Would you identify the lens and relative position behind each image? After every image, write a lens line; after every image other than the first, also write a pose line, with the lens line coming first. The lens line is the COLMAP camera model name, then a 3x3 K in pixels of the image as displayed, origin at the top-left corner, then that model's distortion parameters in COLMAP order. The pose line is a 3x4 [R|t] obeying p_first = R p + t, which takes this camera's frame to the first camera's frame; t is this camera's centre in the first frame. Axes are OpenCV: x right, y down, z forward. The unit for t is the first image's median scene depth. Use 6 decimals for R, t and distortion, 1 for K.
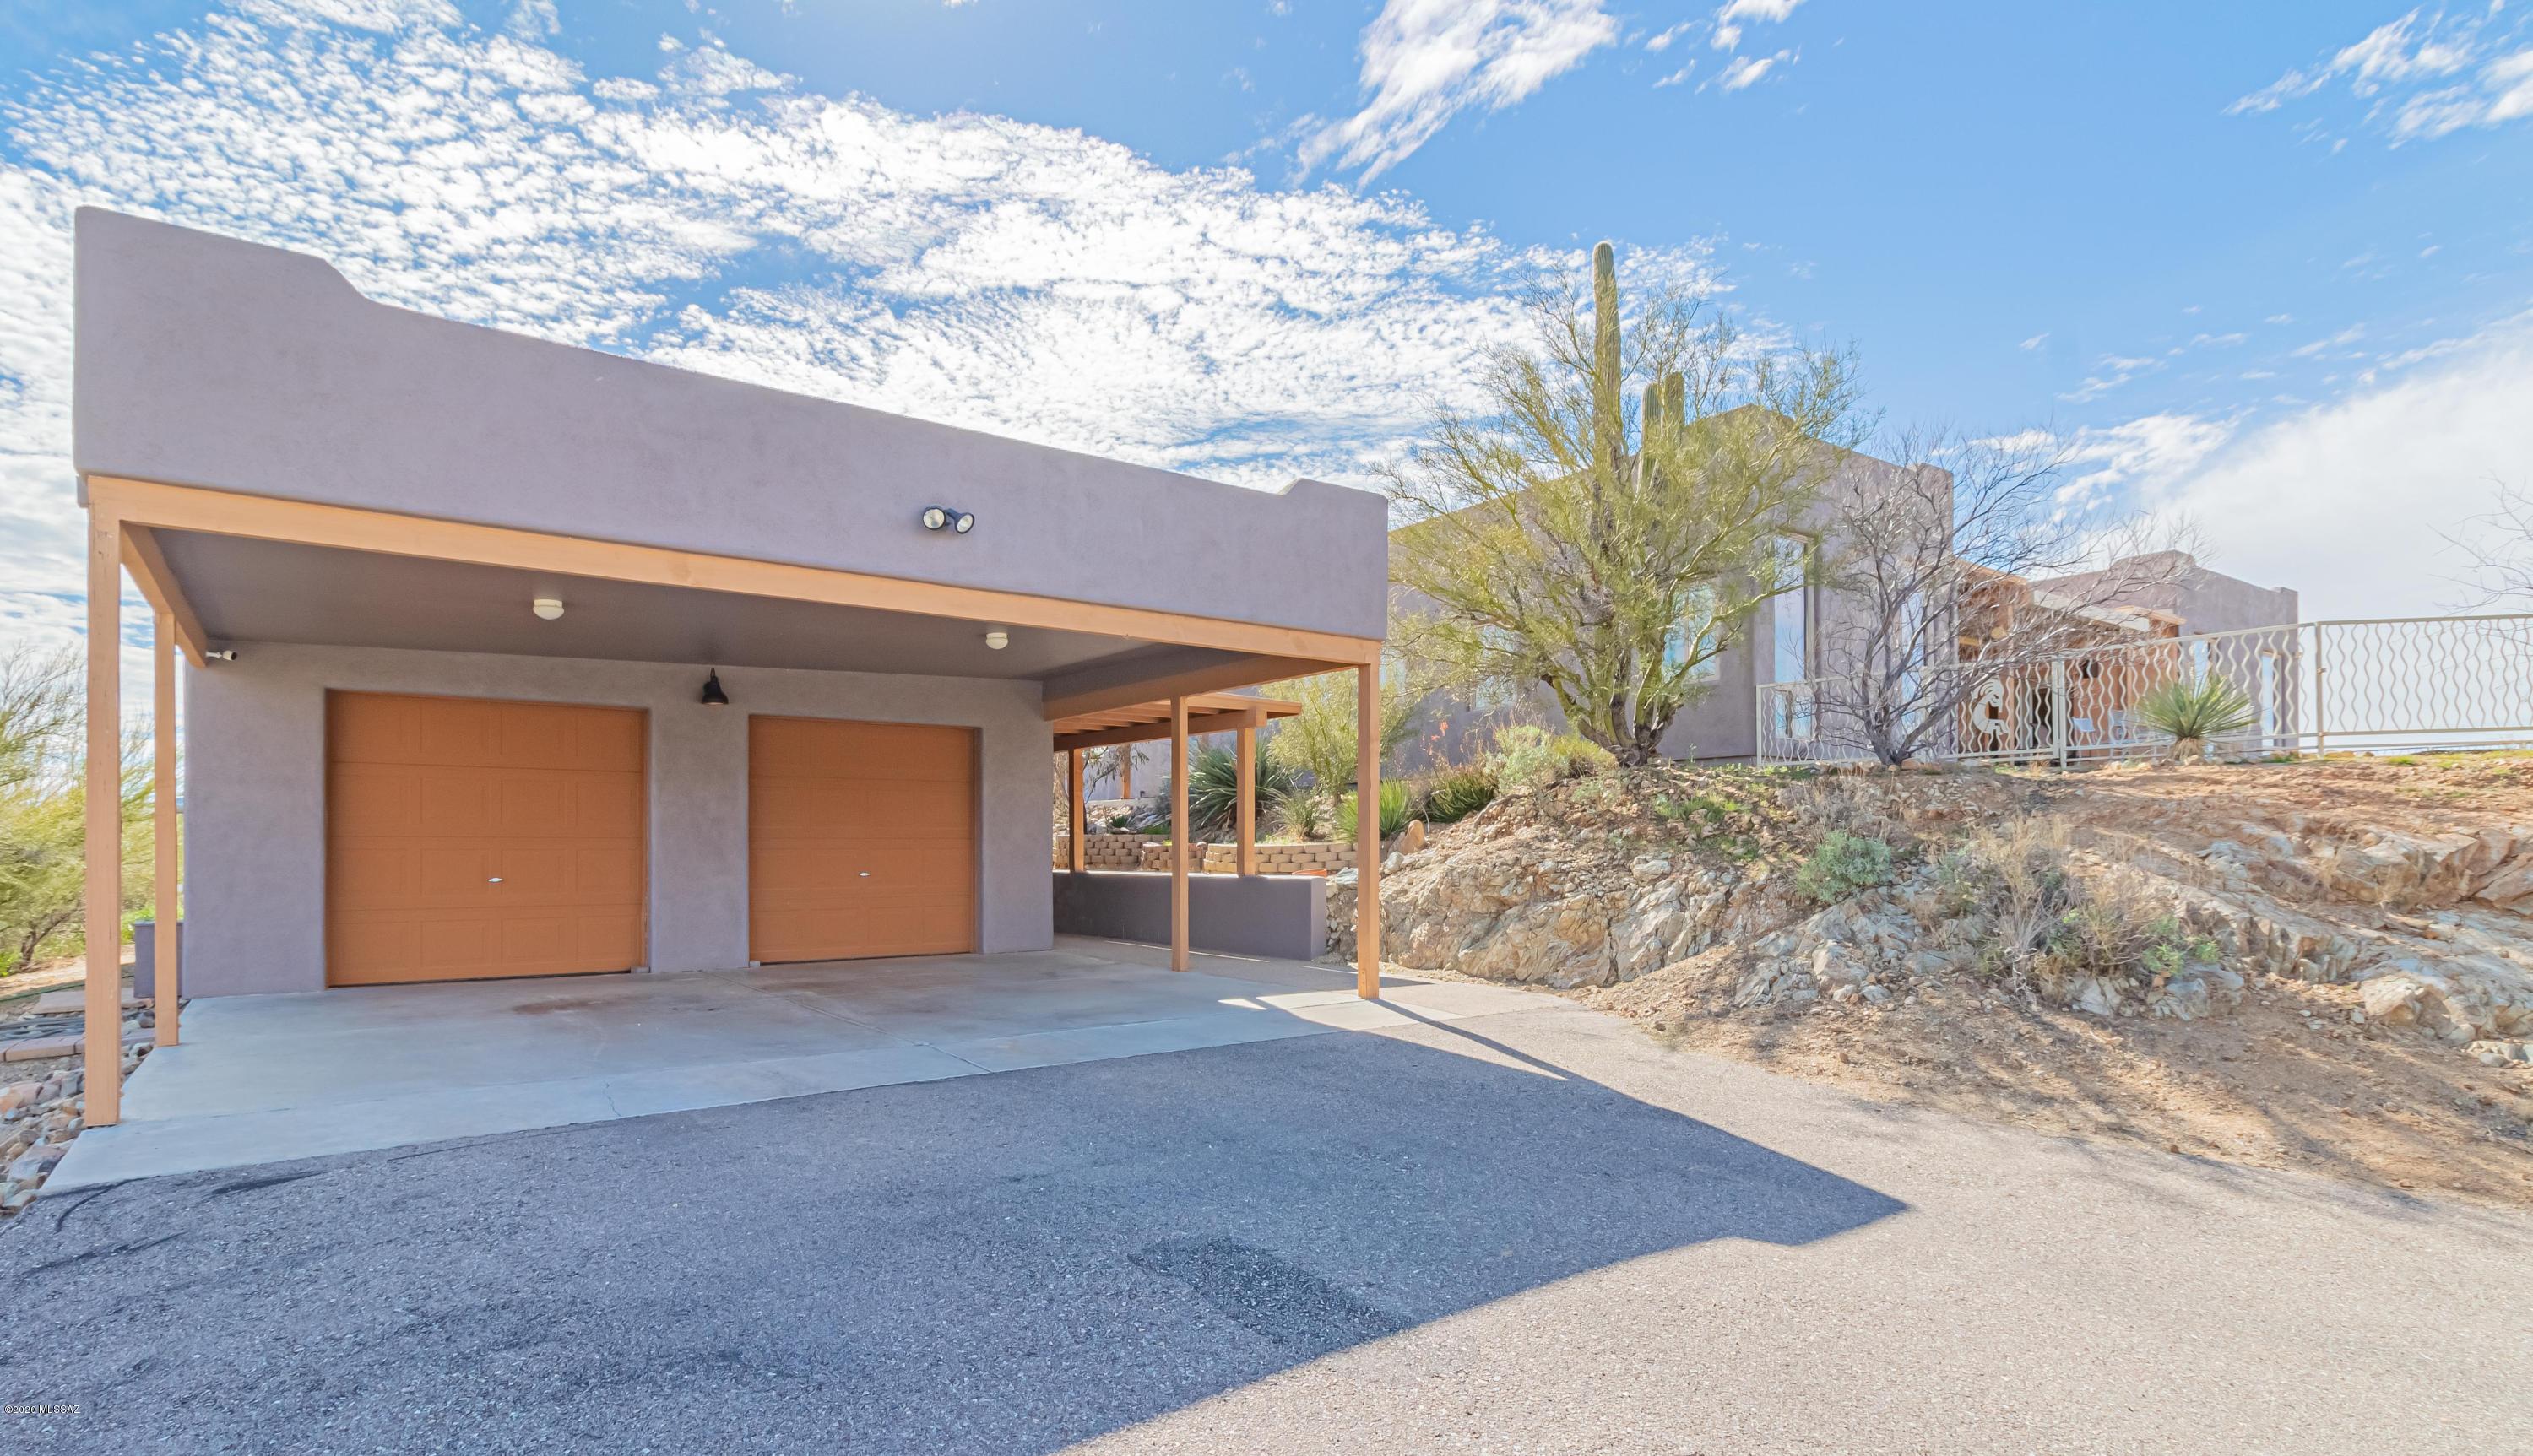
lens RADIAL K [[1225.5, 0, 1263.0], [0, 1225.5, 840.1], [0, 0, 1]] dist [-0.000389, -0.000087]
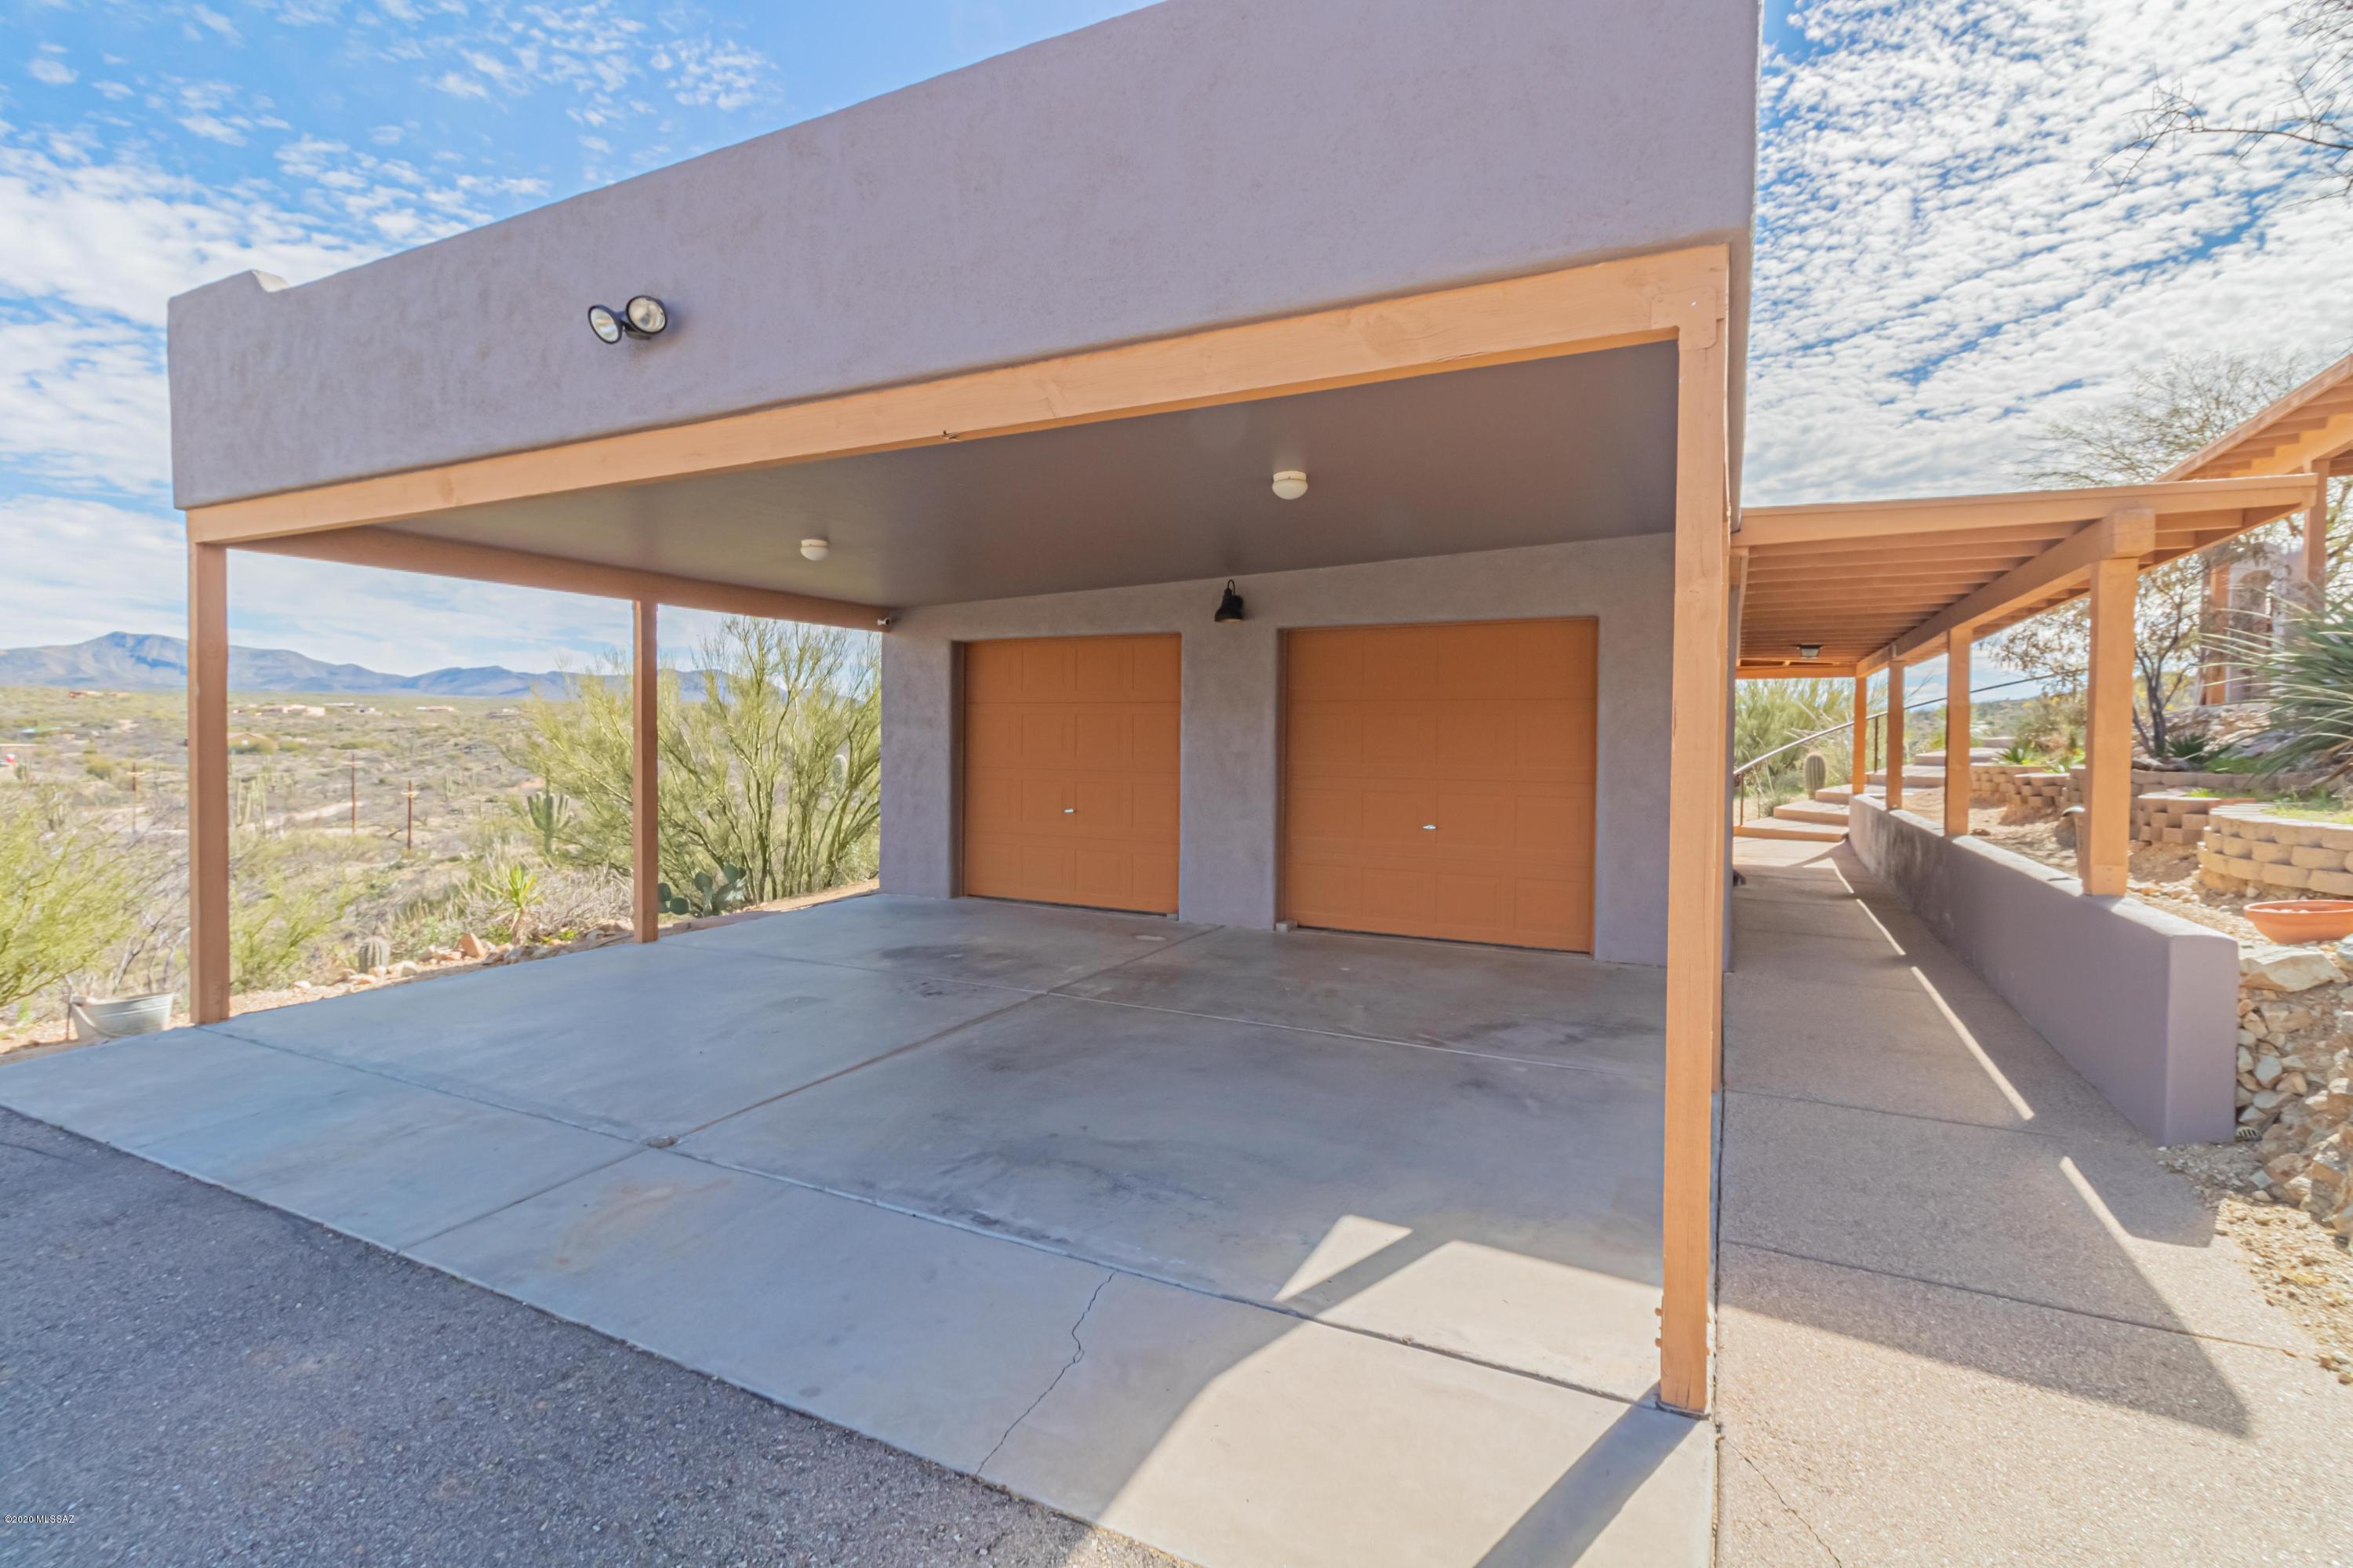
lens RADIAL K [[1082.2, 0, 1176.5], [0, 1082.2, 784.0], [0, 0, 1]] dist [0.002471, 0.000169]
pose [[0.430052, 0.048437, -0.901504, 0.231706], [-0.003012, 0.998631, 0.052219, -0.036954], [0.902799, -0.019742, 0.429609, 0.647857]]
